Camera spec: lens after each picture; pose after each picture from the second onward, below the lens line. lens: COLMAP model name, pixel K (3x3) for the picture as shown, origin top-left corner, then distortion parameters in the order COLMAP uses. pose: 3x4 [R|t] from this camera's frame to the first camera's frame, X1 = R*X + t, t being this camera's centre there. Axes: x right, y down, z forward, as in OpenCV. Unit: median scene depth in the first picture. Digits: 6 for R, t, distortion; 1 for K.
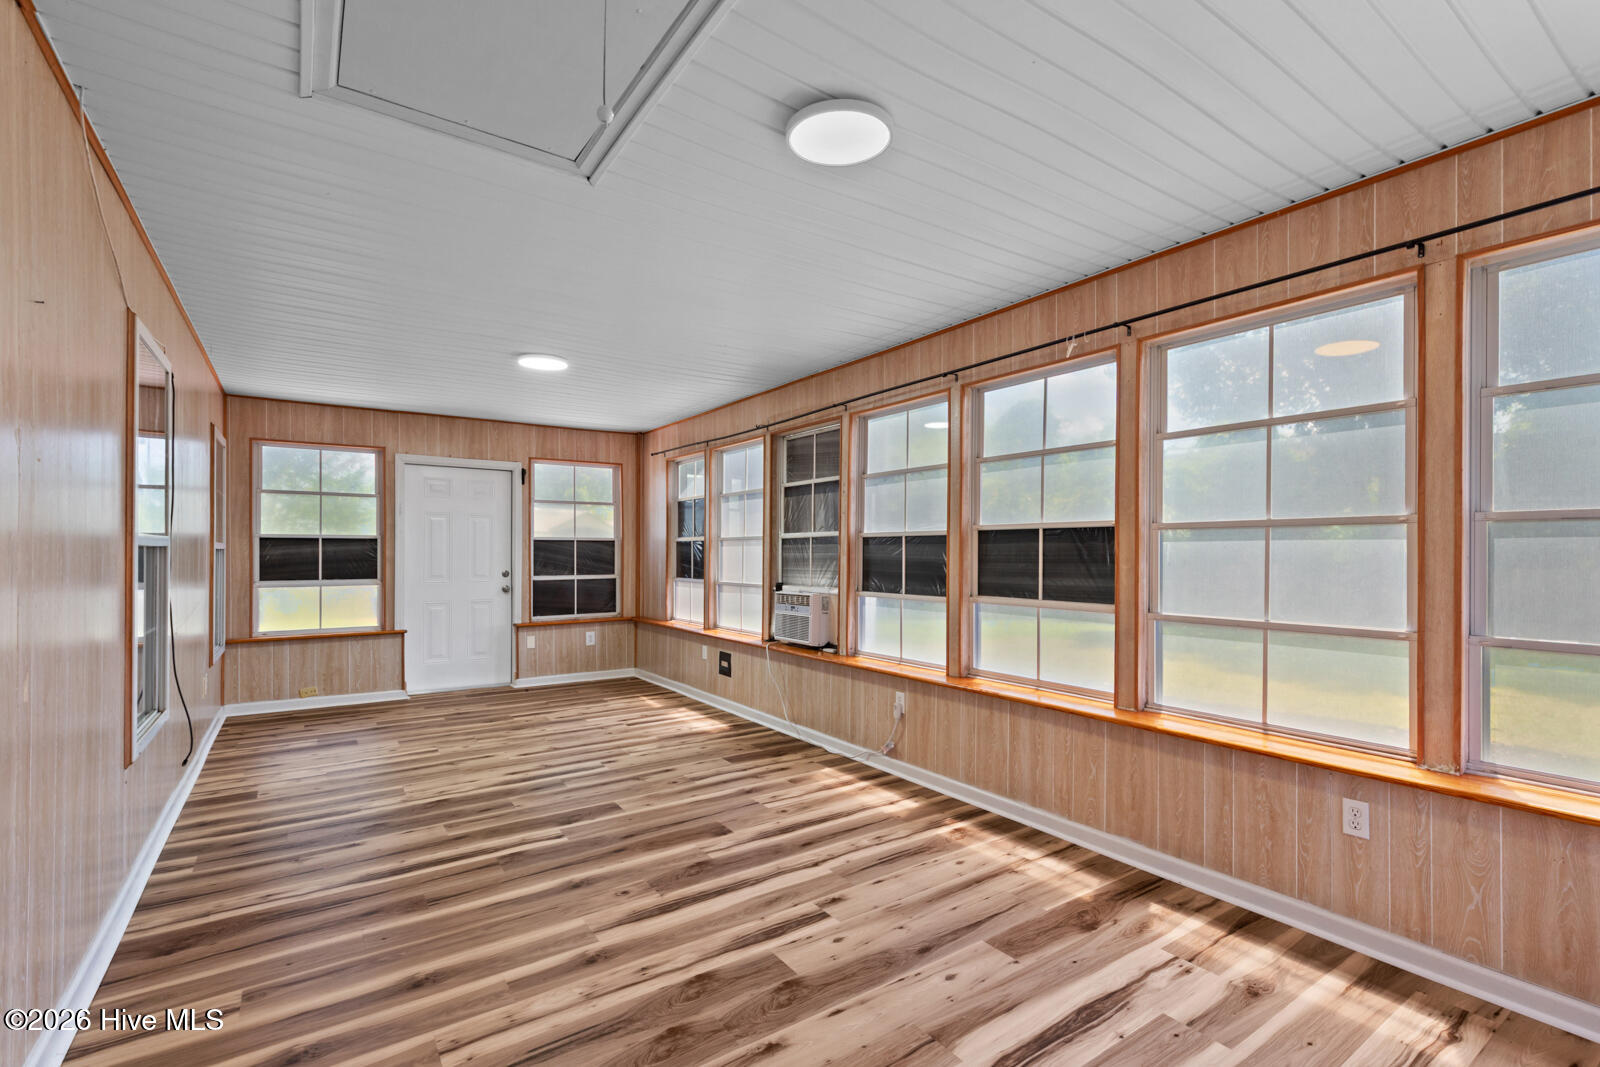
lens RADIAL K [[720.2, 0, 806.3], [0, 720.2, 532.0], [0, 0, 1]] dist [0.000760, 0.000067]
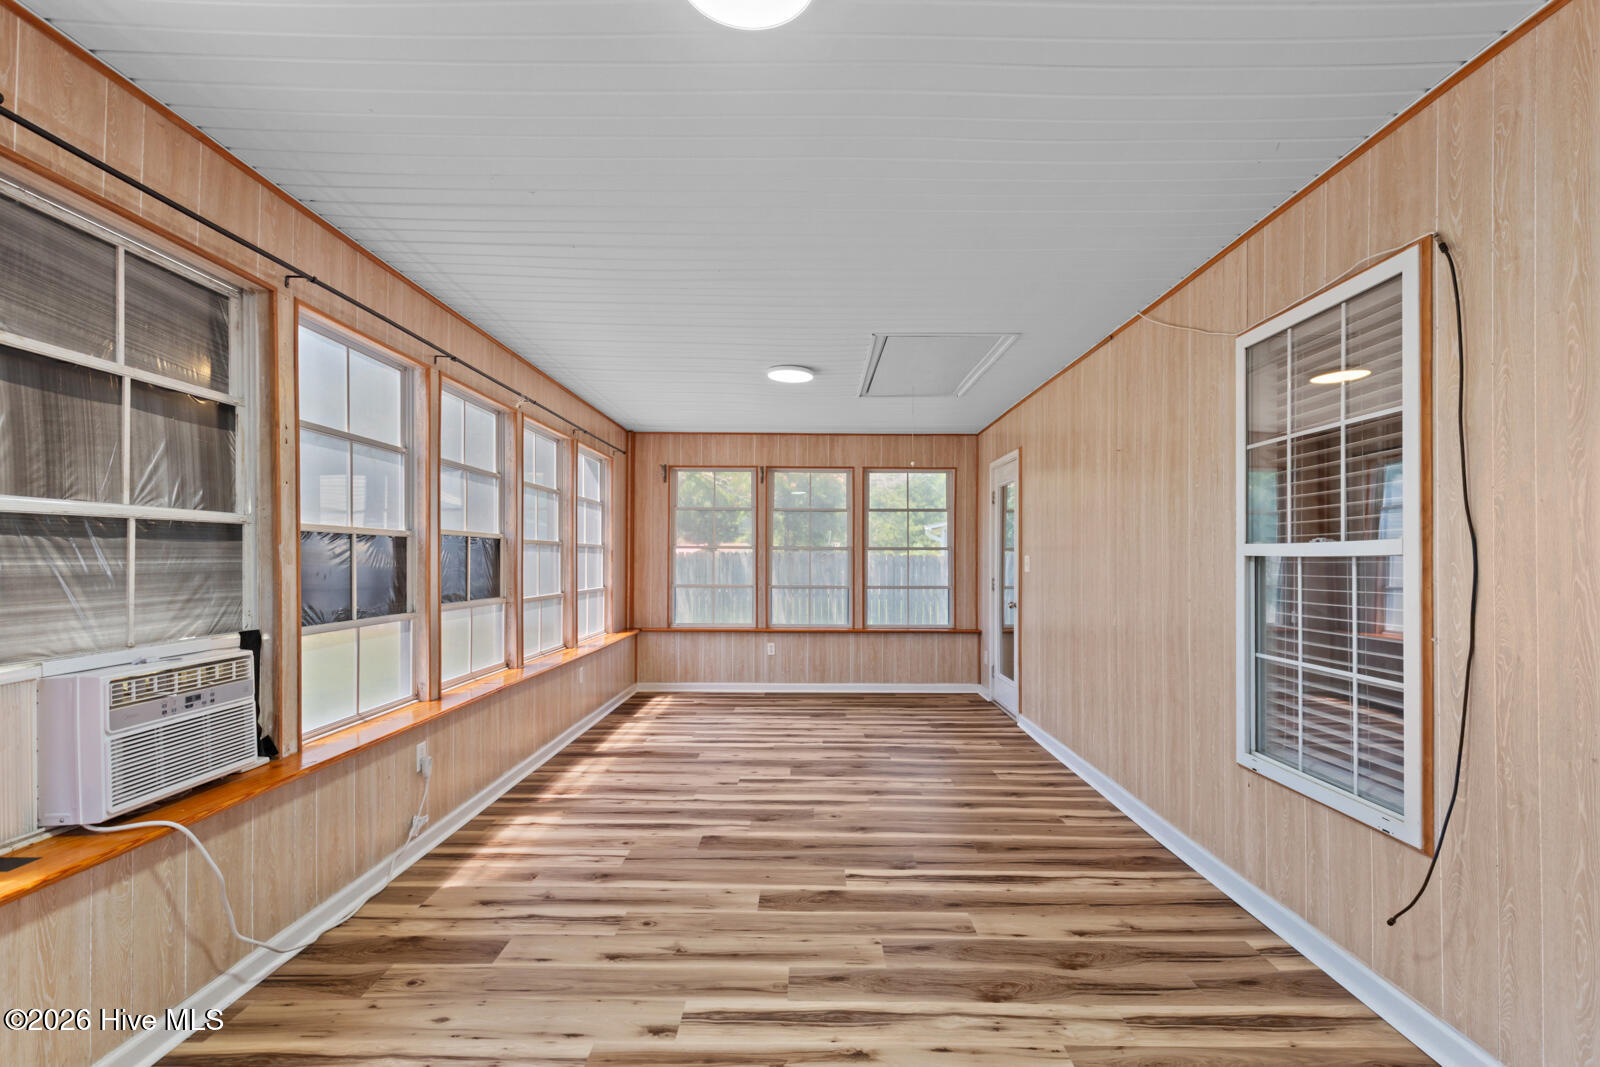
lens RADIAL K [[736.4, 0, 813.7], [0, 736.4, 548.8], [0, 0, 1]] dist [0.002173, 0.000176]
pose [[-0.826372, 0.001908, 0.563121, -0.797279], [-0.021244, 0.999177, -0.034560, 0.045073], [-0.562724, -0.040523, -0.825651, 1.746505]]
